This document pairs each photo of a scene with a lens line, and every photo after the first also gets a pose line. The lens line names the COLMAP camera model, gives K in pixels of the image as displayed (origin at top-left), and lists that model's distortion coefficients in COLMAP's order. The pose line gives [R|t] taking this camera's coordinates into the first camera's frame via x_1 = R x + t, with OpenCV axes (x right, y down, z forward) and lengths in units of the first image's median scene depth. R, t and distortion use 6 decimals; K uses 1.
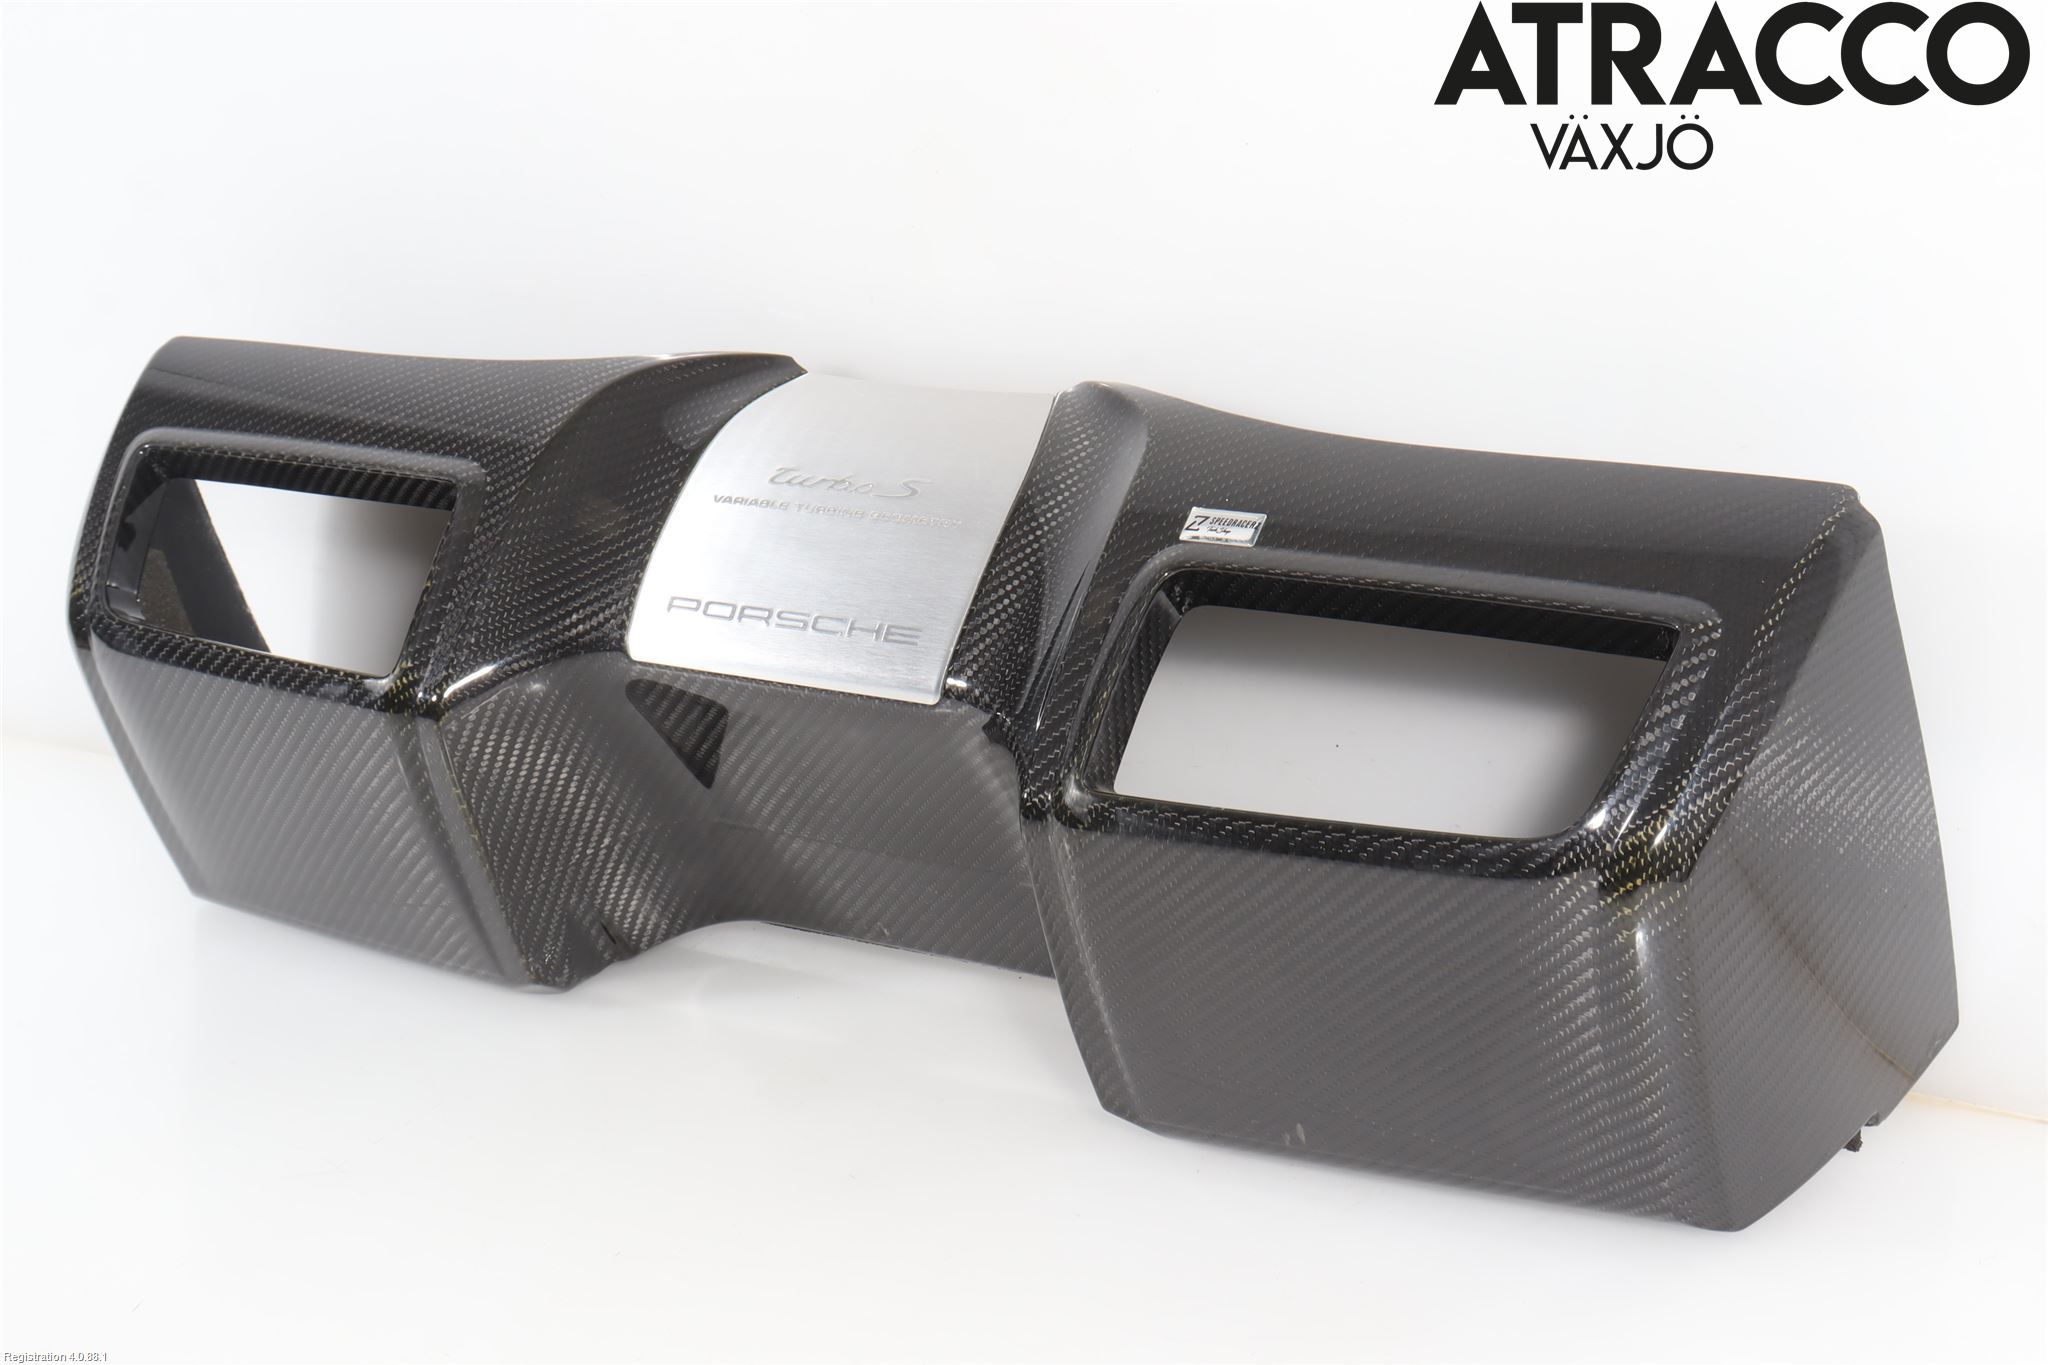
lens RADIAL K [[3107.3, 0, 1024.5], [0, 3107.3, 683.0], [0, 0, 1]] dist [-0.017835, 0.000000]
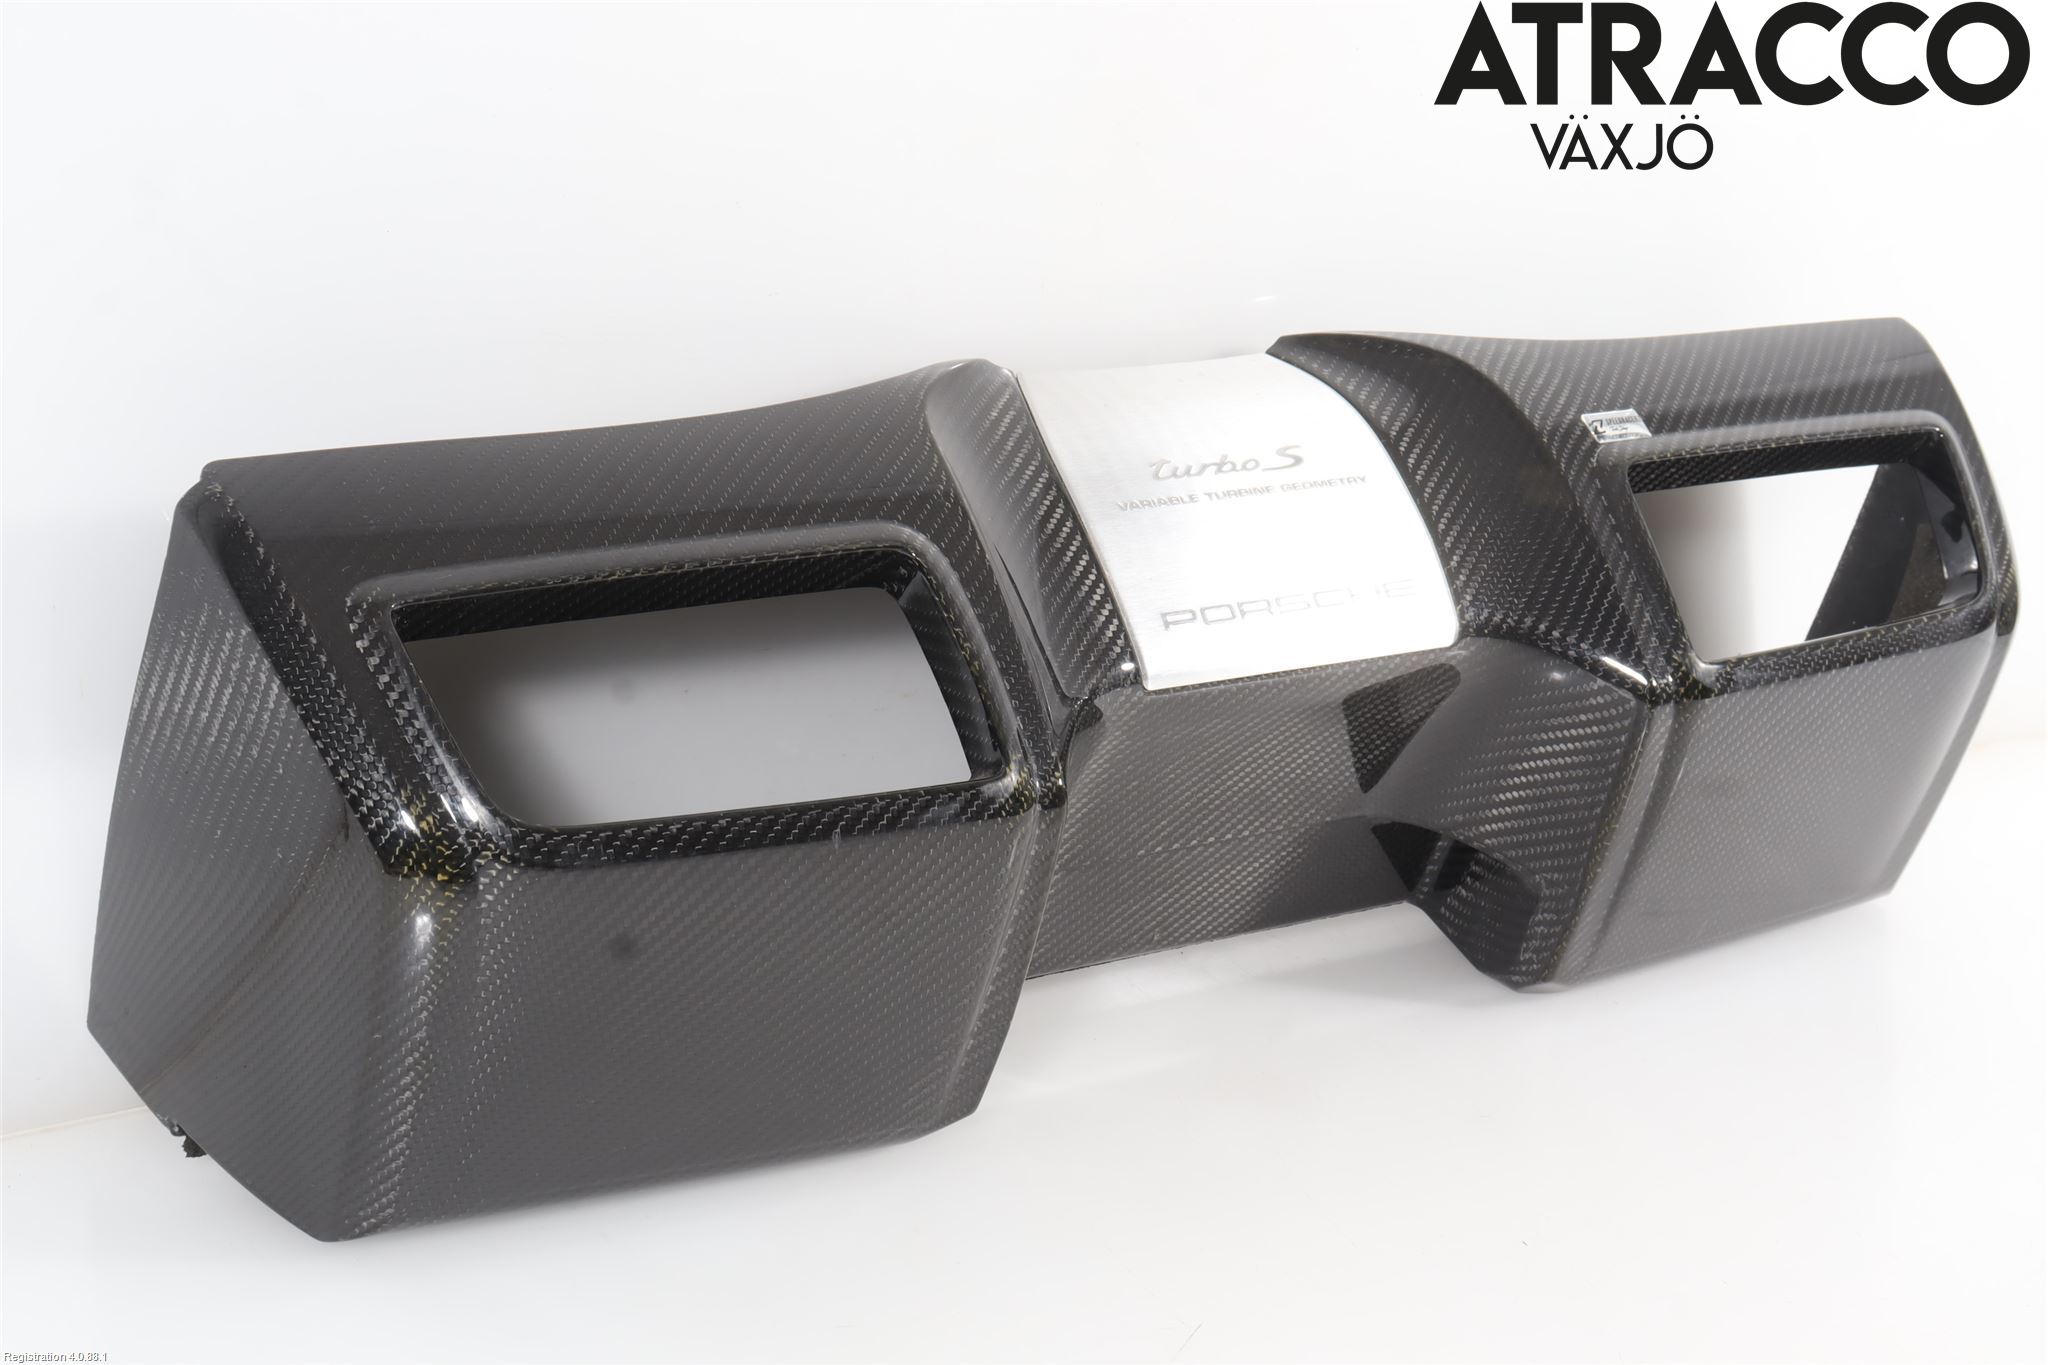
lens RADIAL K [[3475.4, 0, 1024.6], [0, 3475.4, 682.1], [0, 0, 1]] dist [0.032833, 0.000000]
pose [[0.383099, -0.199007, 0.902015, -1.055532], [0.196830, 0.971676, 0.130779, -0.149733], [-0.902492, 0.127443, 0.411419, 0.609418]]
